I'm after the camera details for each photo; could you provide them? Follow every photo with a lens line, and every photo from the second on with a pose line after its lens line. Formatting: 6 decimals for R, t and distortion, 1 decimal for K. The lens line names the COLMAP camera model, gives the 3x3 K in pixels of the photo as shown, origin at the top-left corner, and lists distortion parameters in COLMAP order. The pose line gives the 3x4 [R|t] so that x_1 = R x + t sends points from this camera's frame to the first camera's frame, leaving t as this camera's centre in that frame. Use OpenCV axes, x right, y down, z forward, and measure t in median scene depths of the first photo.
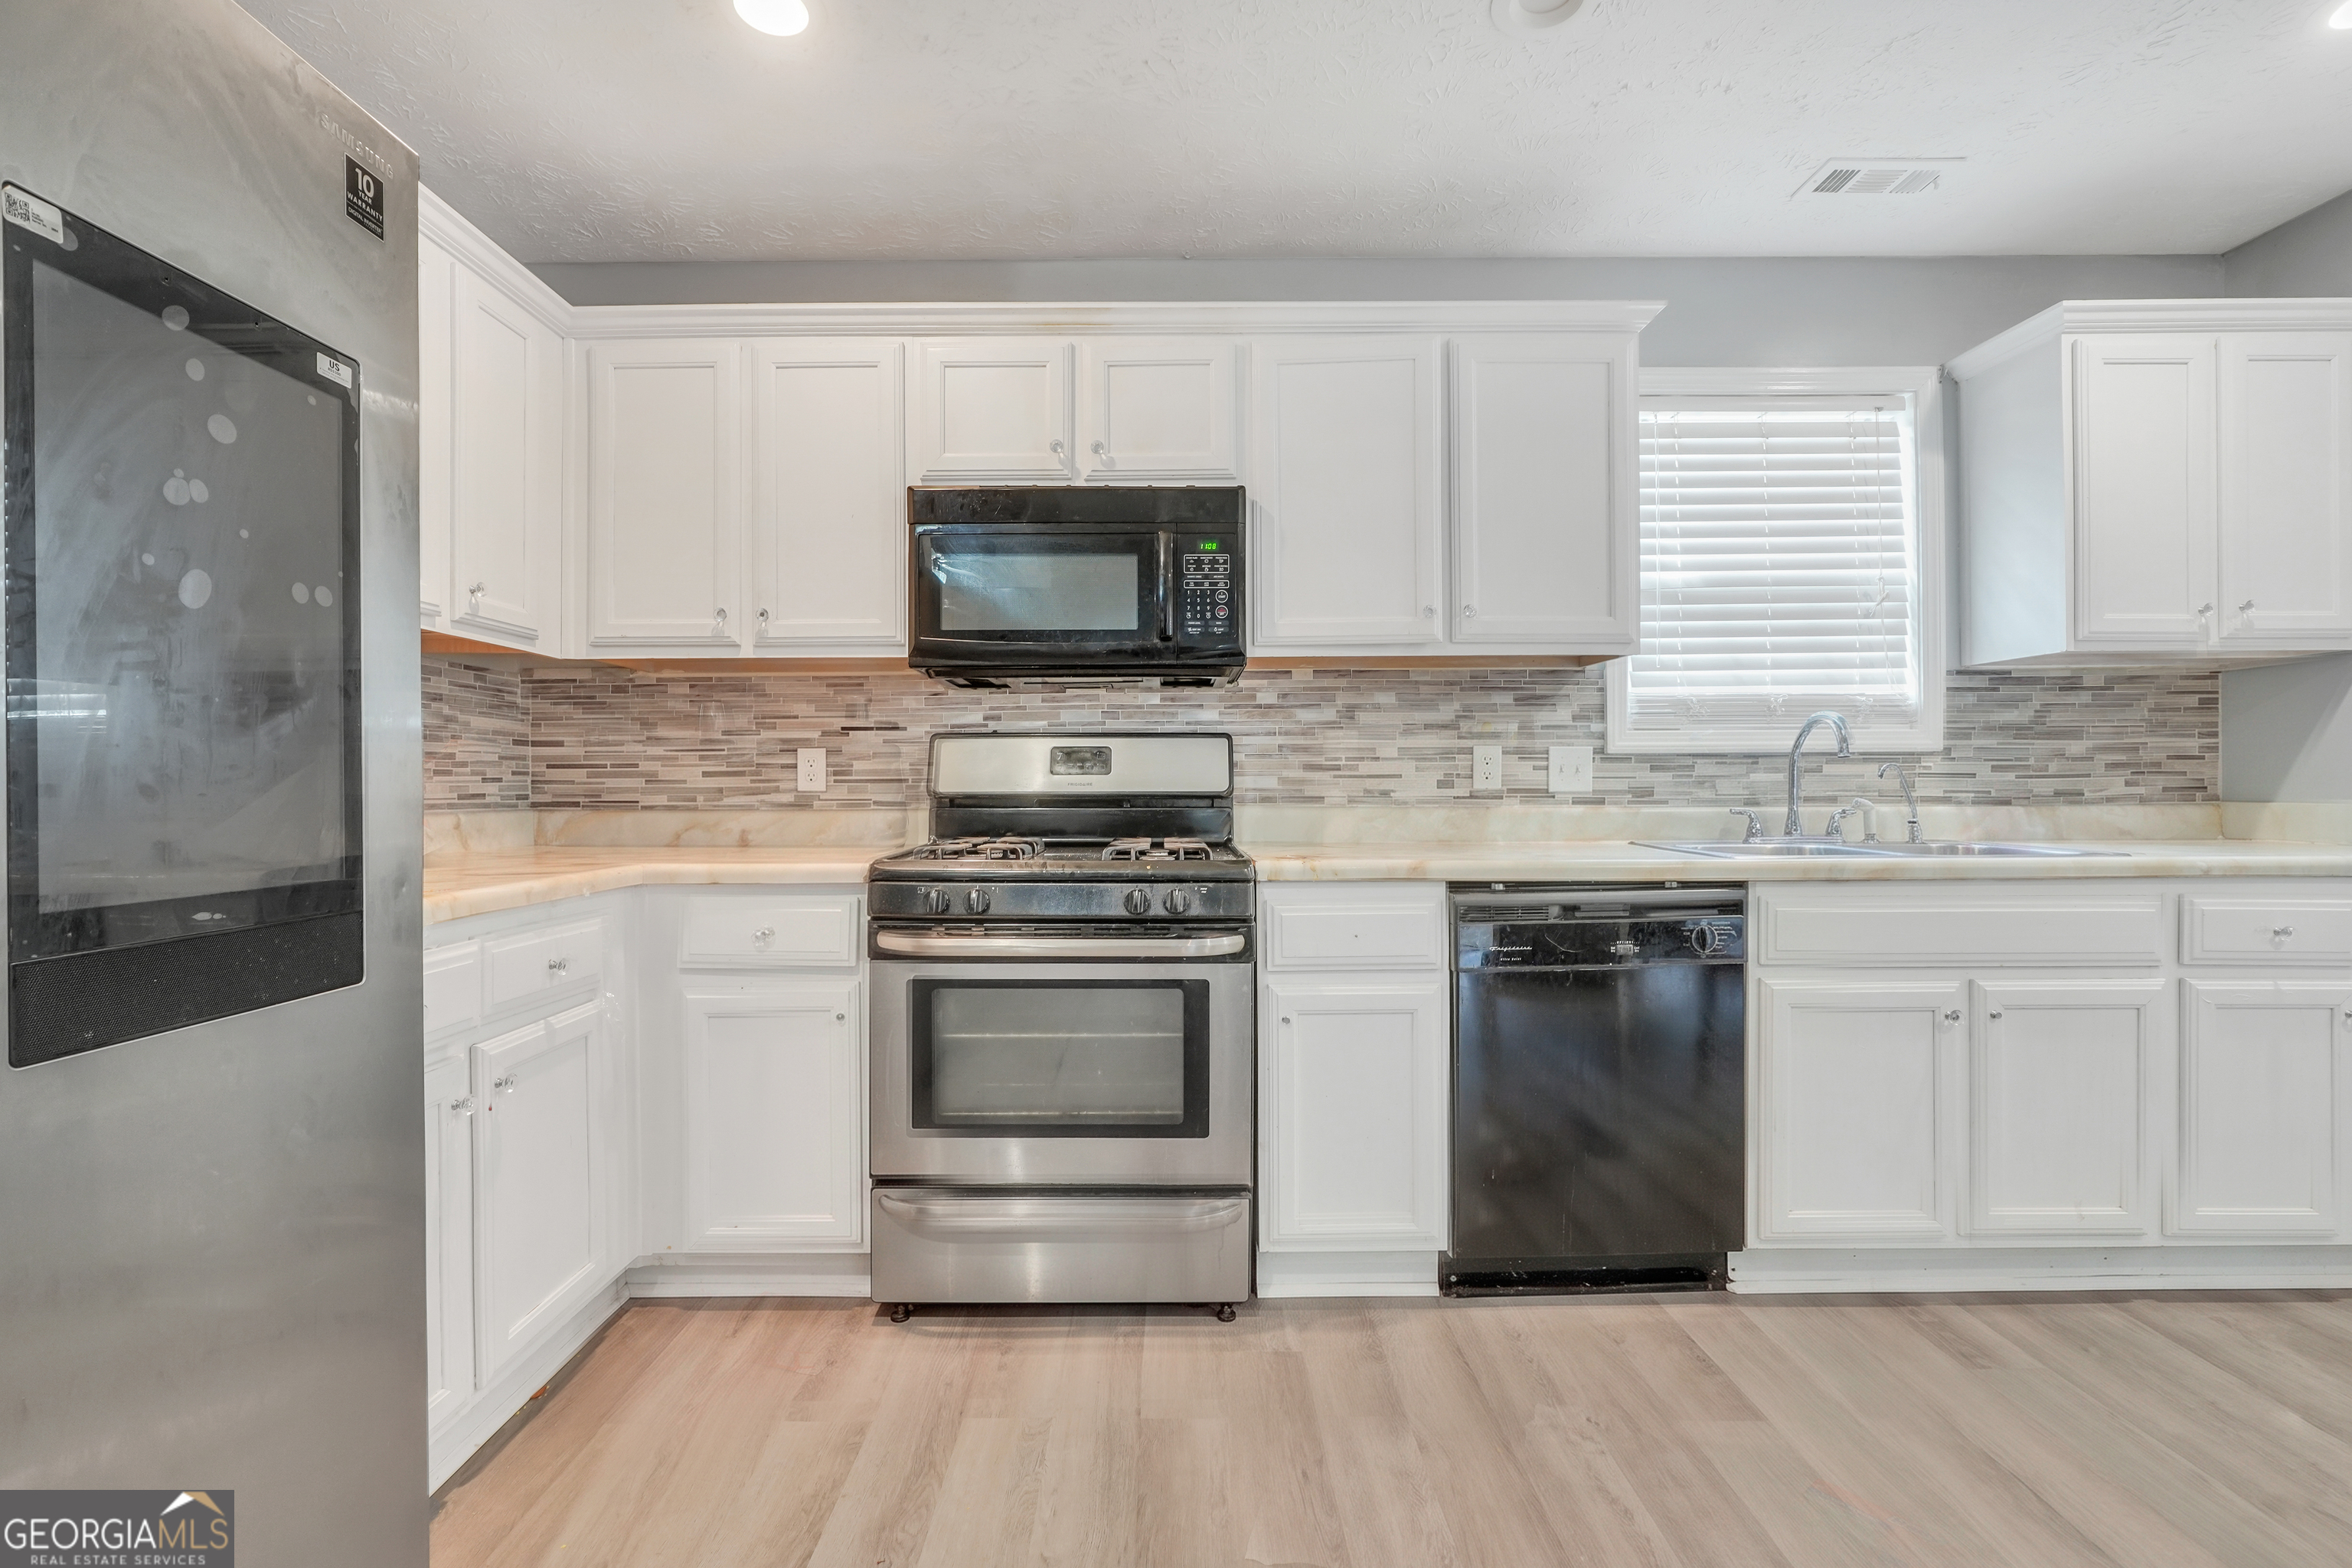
lens RADIAL K [[999.5, 0, 1166.7], [0, 999.5, 776.7], [0, 0, 1]] dist [-0.016240, 0.000162]
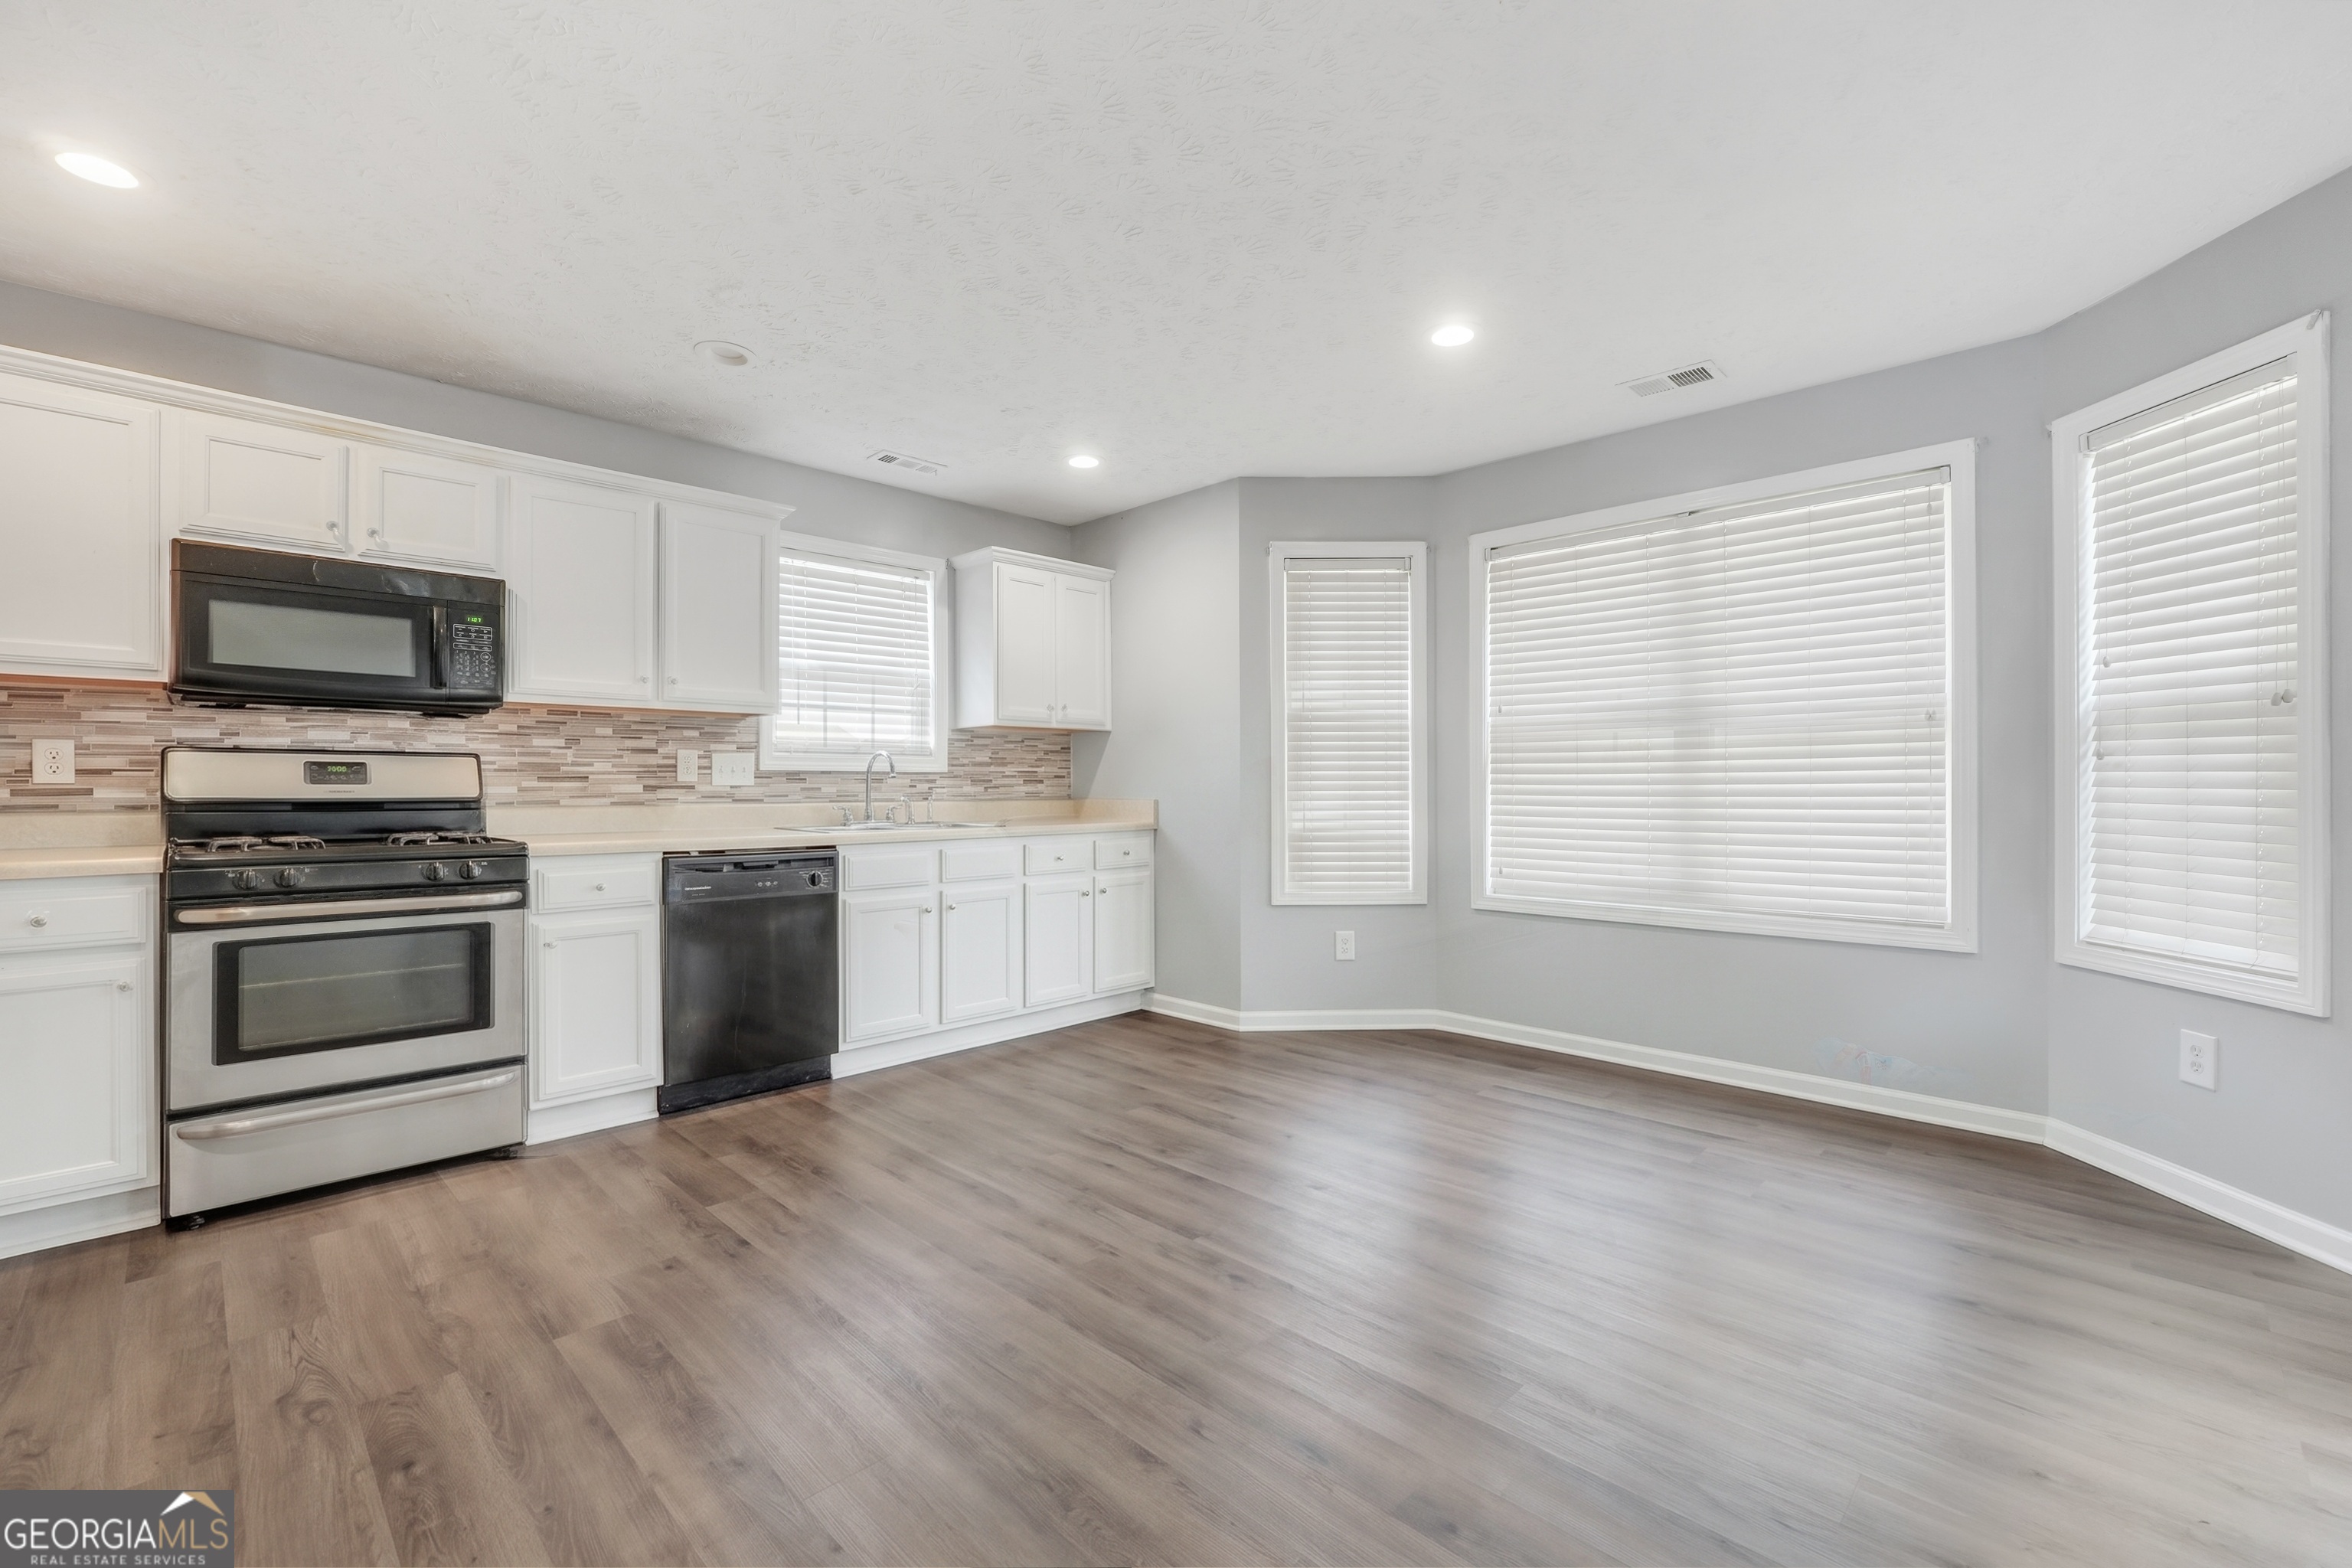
lens RADIAL K [[999.5, 0, 1166.7], [0, 999.5, 776.7], [0, 0, 1]] dist [-0.016240, 0.000162]
pose [[0.705189, 0.008612, 0.708967, -0.240466], [0.000679, 0.999918, -0.012822, 0.005173], [-0.709019, 0.009523, 0.705125, -0.614311]]
